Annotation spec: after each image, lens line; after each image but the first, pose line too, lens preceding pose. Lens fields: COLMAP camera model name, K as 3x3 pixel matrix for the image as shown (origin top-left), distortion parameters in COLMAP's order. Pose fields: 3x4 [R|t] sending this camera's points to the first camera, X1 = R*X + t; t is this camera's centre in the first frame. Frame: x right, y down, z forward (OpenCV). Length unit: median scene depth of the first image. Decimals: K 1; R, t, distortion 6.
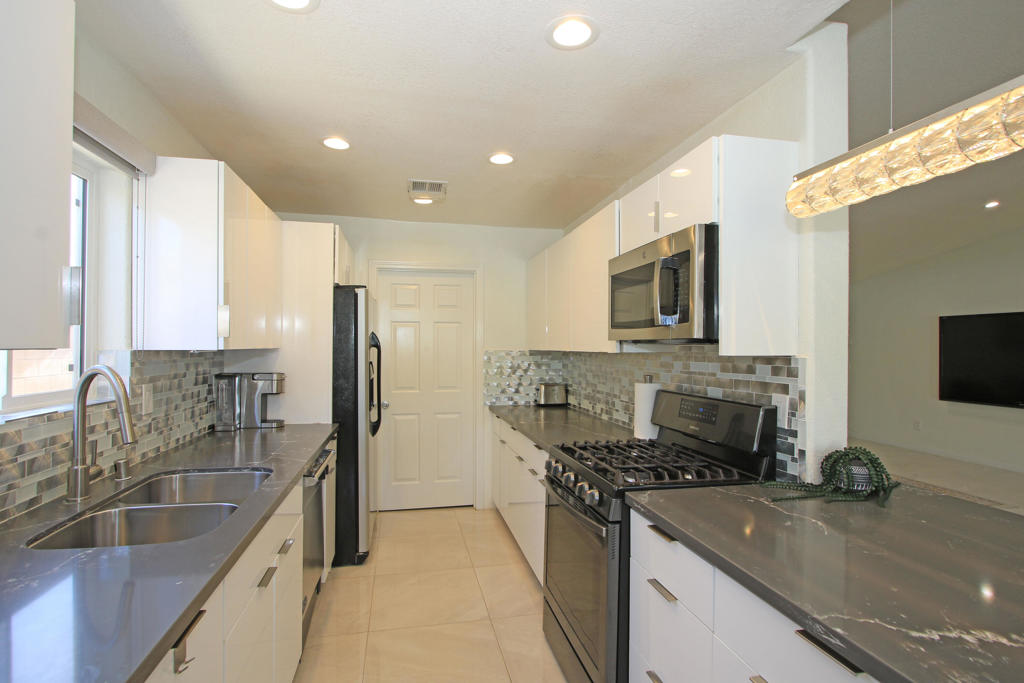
lens RADIAL K [[496.6, 0, 505.6], [0, 496.6, 349.1], [0, 0, 1]] dist [-0.014738, 0.001780]
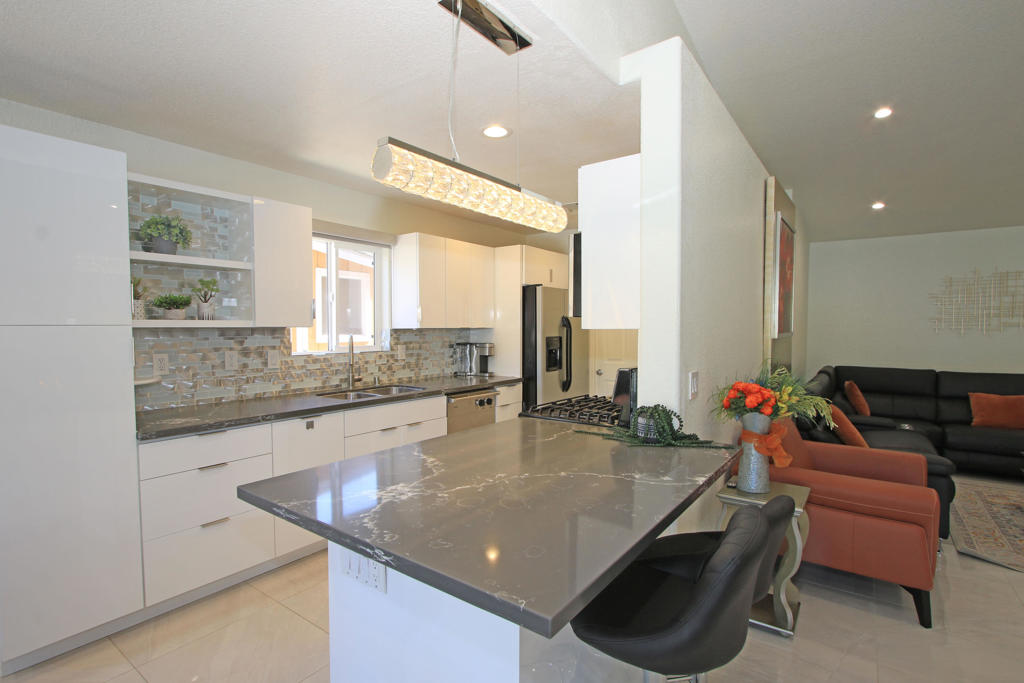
lens RADIAL K [[496.6, 0, 506.7], [0, 496.6, 348.6], [0, 0, 1]] dist [-0.014738, 0.001780]
pose [[0.668587, 0.023412, -0.743265, 1.103930], [0.000377, 0.999493, 0.031822, 0.019320], [0.743634, -0.021556, 0.668240, -0.067478]]
